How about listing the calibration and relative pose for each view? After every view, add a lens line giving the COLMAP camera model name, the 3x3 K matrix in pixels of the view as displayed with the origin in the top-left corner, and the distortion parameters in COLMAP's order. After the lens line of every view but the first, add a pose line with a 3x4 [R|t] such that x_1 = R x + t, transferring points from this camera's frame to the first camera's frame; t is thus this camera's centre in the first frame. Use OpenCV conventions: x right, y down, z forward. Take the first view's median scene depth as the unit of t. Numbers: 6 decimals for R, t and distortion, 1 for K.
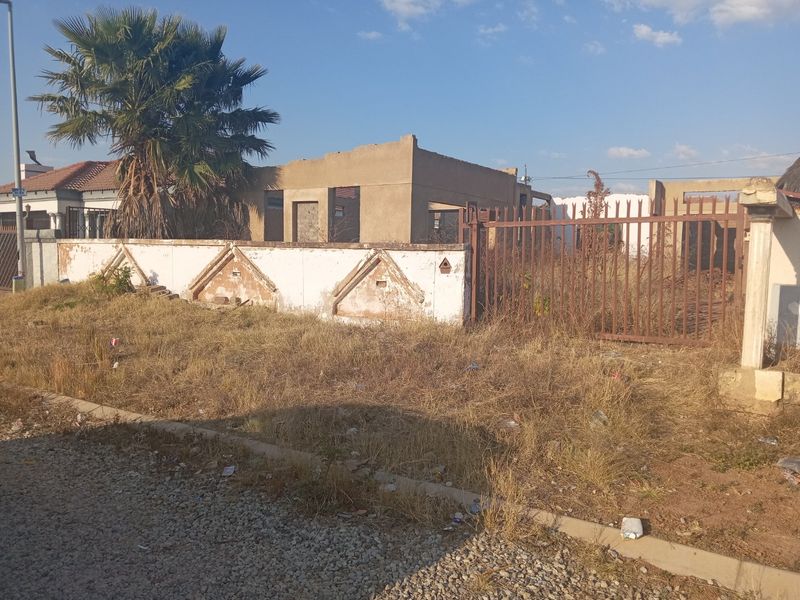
lens RADIAL K [[637.8, 0, 405.3], [0, 637.8, 300.4], [0, 0, 1]] dist [0.094492, -0.182531]
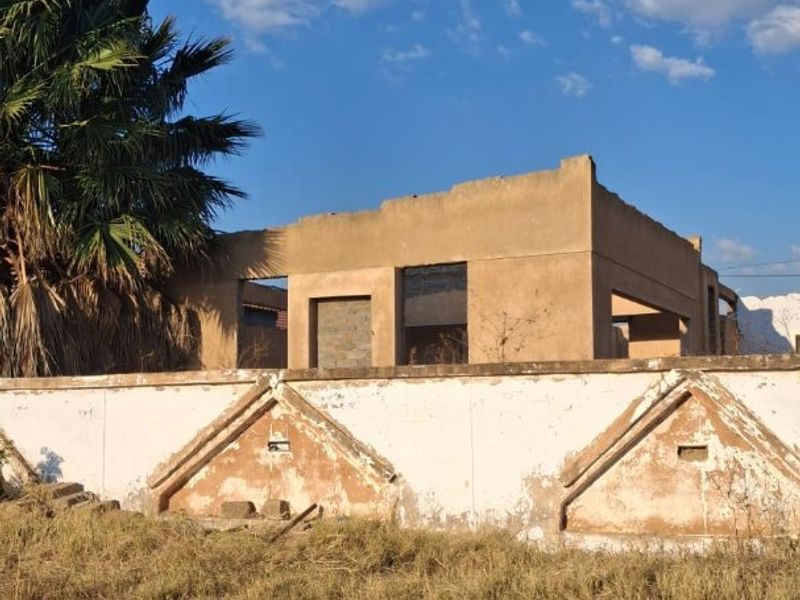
lens RADIAL K [[1121.5, 0, 390.6], [0, 1121.5, 316.8], [0, 0, 1]] dist [0.302241, -1.042347]
pose [[0.993061, -0.015981, 0.116511, -0.273507], [0.035805, 0.984775, -0.170106, 0.006060], [-0.112019, 0.173097, 0.978514, 0.218535]]
